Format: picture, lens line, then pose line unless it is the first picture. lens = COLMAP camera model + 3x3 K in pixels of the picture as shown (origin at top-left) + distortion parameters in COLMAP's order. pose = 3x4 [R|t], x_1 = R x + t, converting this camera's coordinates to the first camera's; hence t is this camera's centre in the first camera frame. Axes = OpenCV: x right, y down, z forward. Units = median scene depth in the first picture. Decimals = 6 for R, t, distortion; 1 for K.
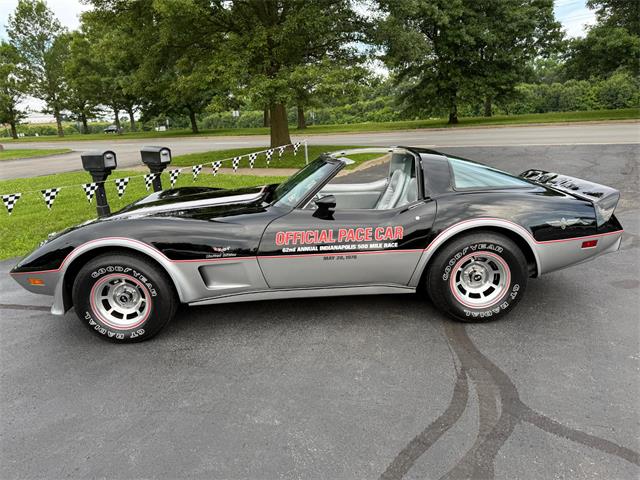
lens RADIAL K [[460.4, 0, 318.8], [0, 460.4, 243.1], [0, 0, 1]] dist [0.027975, -0.026007]
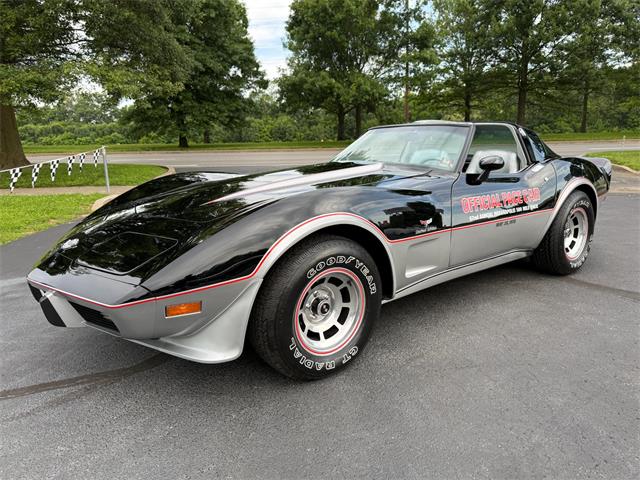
lens RADIAL K [[460.4, 0, 329.9], [0, 460.4, 241.7], [0, 0, 1]] dist [0.027975, -0.026007]
pose [[0.792749, -0.097162, 0.601754, -0.273410], [0.136313, 0.990471, -0.019652, 0.013239], [-0.594110, 0.097606, 0.798440, 0.153677]]
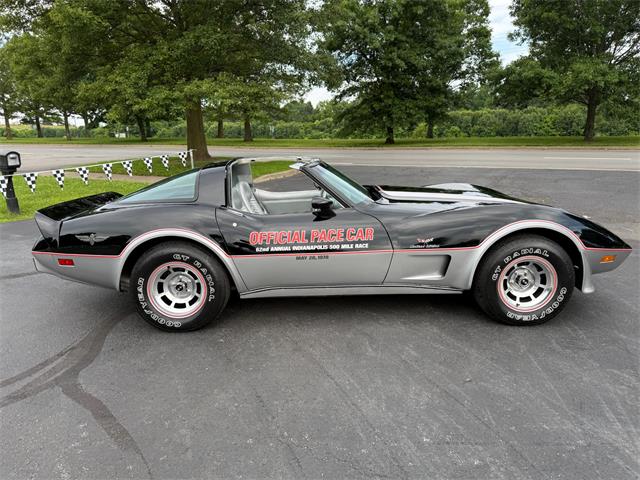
lens RADIAL K [[460.4, 0, 321.6], [0, 460.4, 243.1], [0, 0, 1]] dist [0.027975, -0.026007]
pose [[0.997685, 0.030101, 0.060974, 0.272296], [-0.028299, 0.999143, -0.030198, -0.003784], [-0.061831, 0.028403, 0.997682, -0.032999]]
